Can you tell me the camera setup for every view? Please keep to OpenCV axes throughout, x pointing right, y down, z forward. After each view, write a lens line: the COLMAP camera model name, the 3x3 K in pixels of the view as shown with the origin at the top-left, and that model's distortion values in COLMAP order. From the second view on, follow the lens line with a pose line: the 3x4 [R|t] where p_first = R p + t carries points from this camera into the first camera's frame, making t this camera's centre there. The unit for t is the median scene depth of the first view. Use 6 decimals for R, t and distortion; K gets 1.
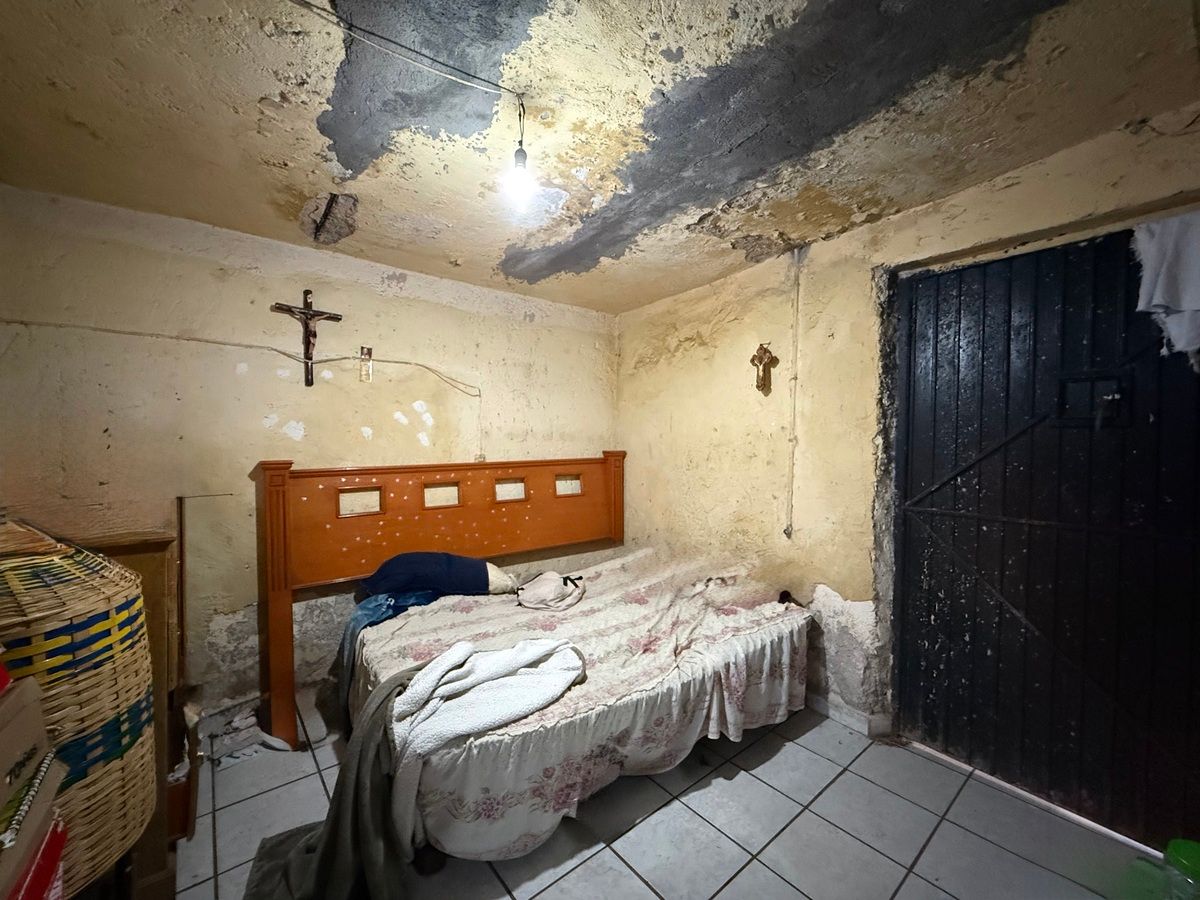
lens RADIAL K [[479.1, 0, 594.8], [0, 479.1, 447.1], [0, 0, 1]] dist [0.001260, 0.000073]
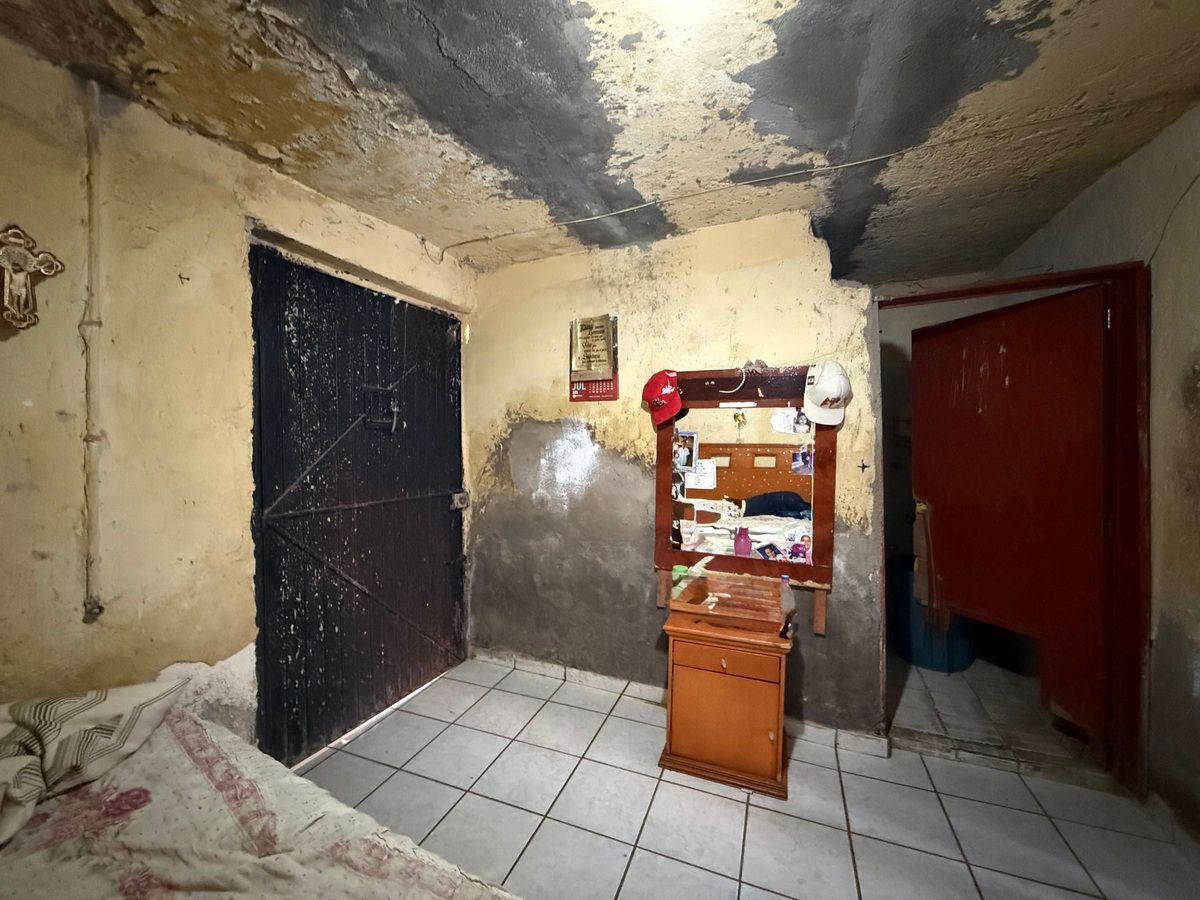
lens RADIAL K [[479.1, 0, 594.8], [0, 479.1, 447.1], [0, 0, 1]] dist [0.001260, 0.000073]
pose [[-0.487382, -0.022528, 0.872898, -0.329055], [-0.000310, 0.999672, 0.025627, -0.017902], [-0.873189, 0.012219, -0.487229, 0.774335]]
